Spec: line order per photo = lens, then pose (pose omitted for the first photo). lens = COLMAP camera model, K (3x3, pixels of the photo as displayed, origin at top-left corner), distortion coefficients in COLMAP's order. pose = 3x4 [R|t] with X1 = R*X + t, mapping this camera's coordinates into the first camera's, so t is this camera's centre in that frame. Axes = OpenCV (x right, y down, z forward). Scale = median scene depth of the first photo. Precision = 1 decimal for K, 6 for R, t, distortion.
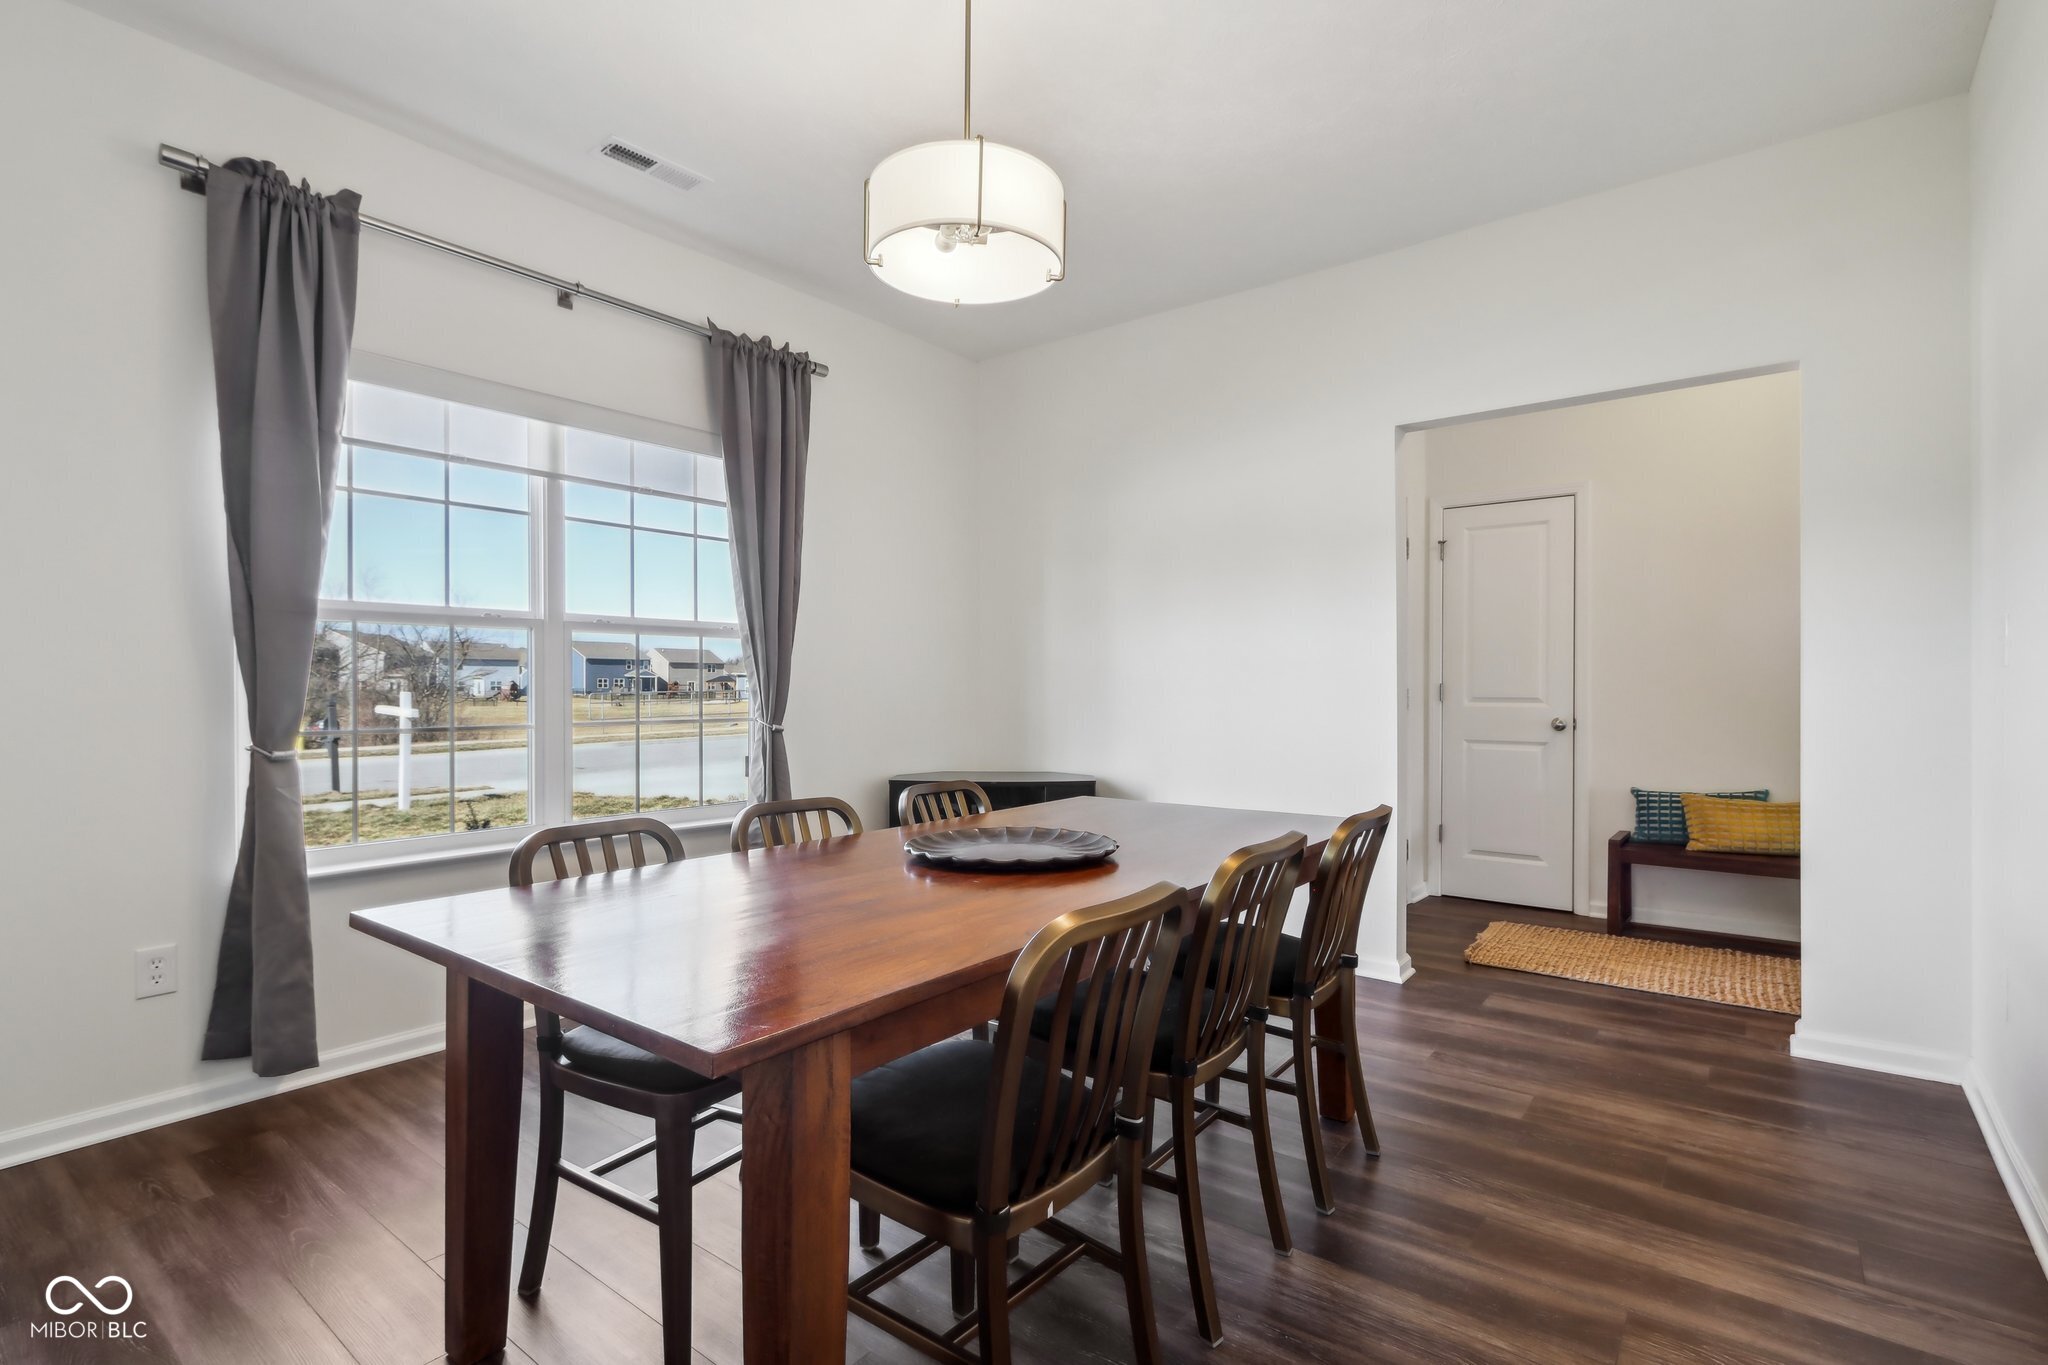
lens RADIAL K [[969.7, 0, 1006.5], [0, 969.7, 674.7], [0, 0, 1]] dist [-0.023515, 0.005064]
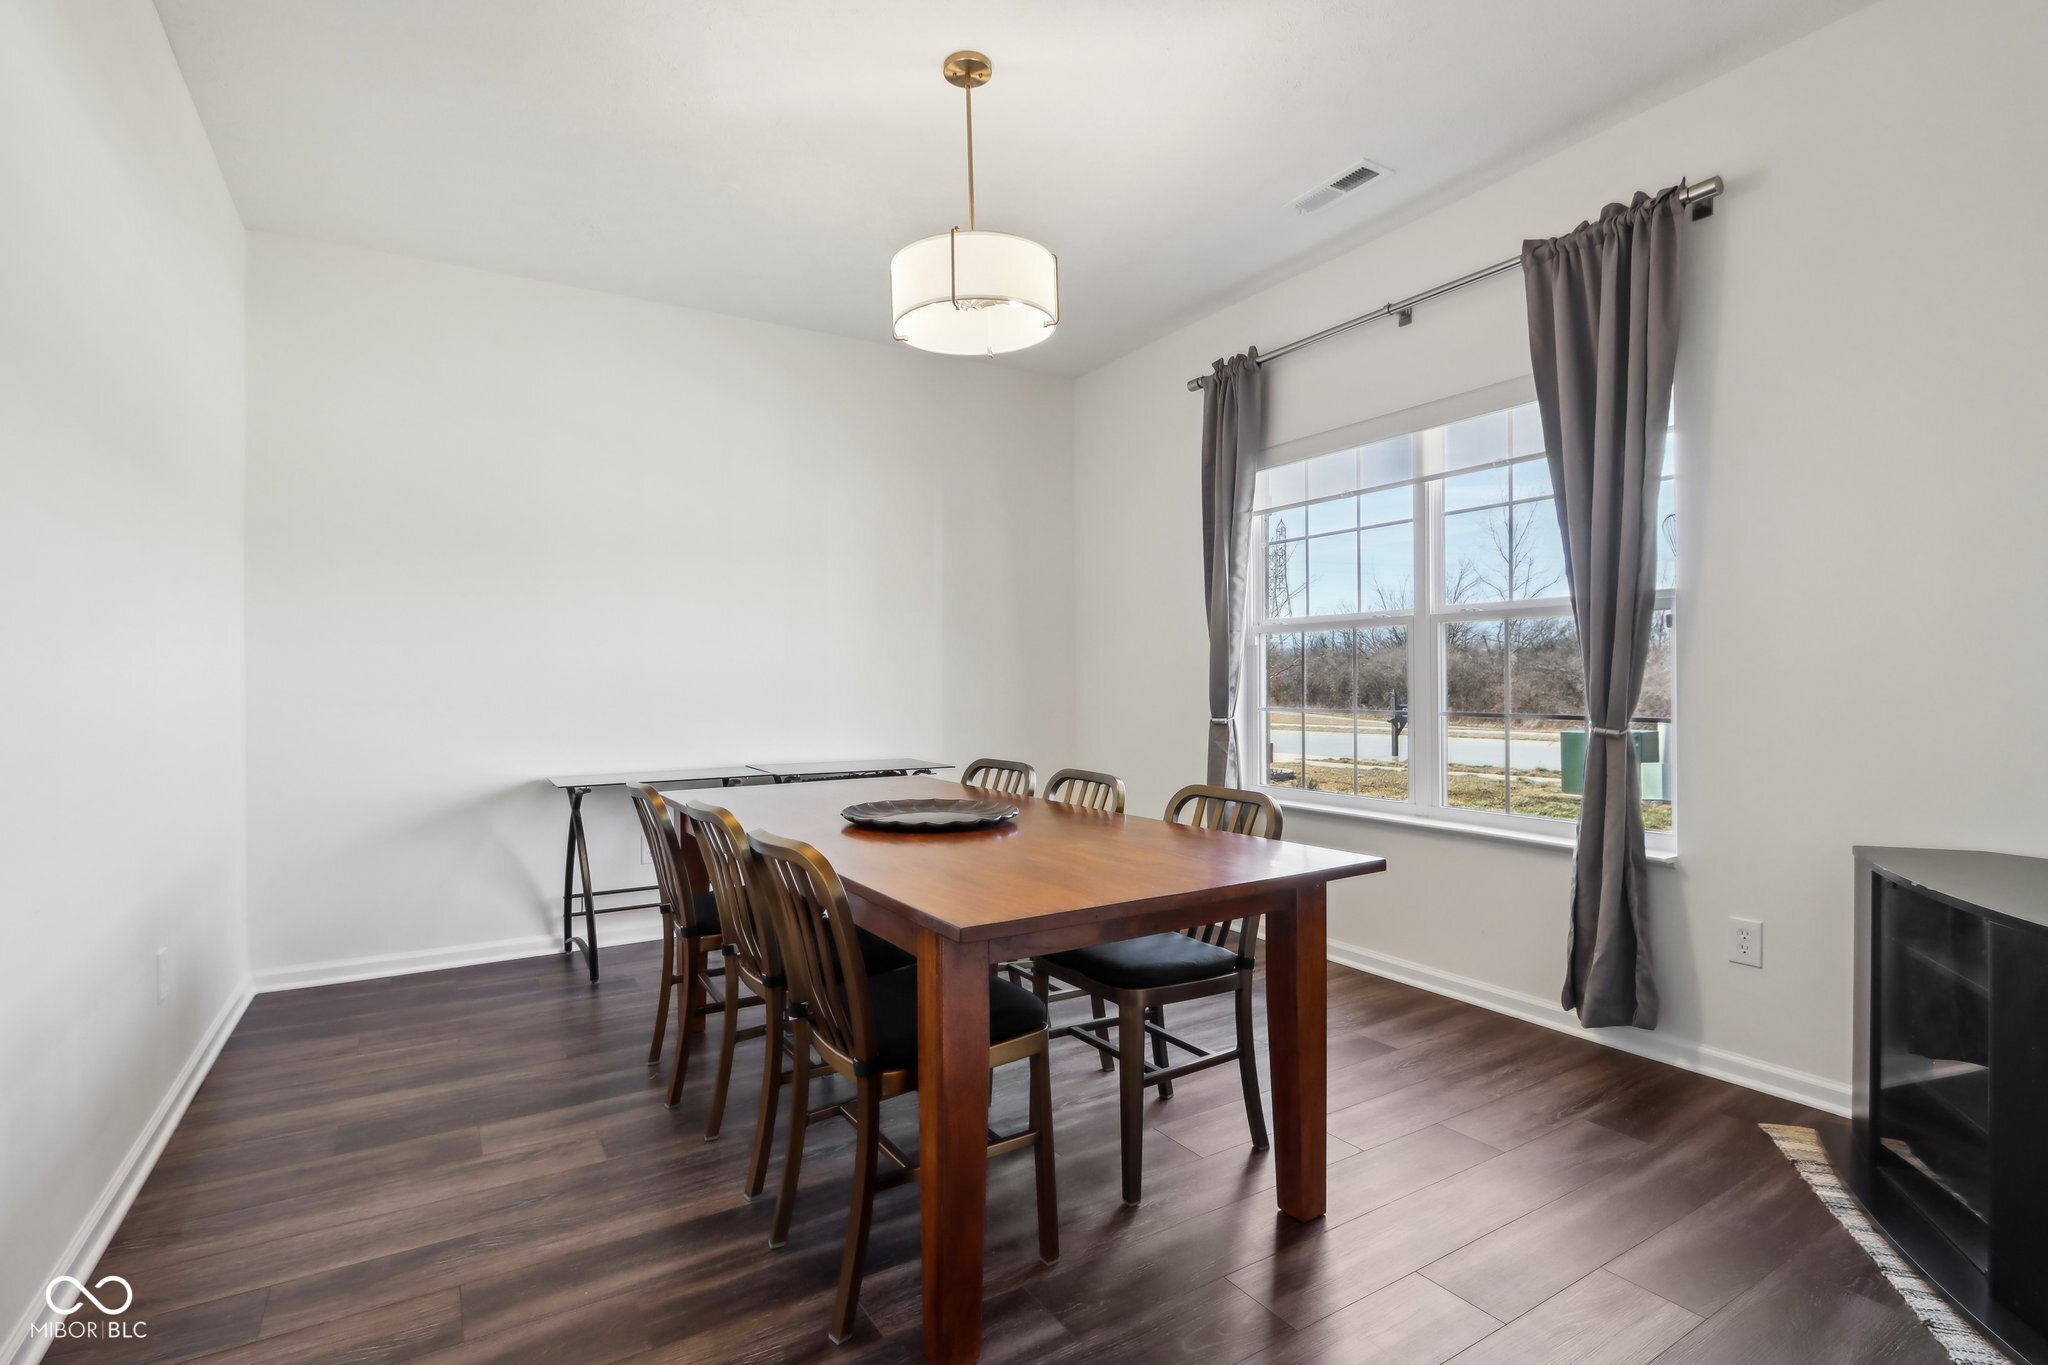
lens RADIAL K [[969.7, 0, 1024.0], [0, 969.7, 689.0], [0, 0, 1]] dist [-0.023515, 0.005064]
pose [[-0.336768, 0.011785, -0.941514, 0.734281], [0.016341, 0.999844, 0.006670, 0.009452], [0.941446, -0.013139, -0.336908, 1.008324]]
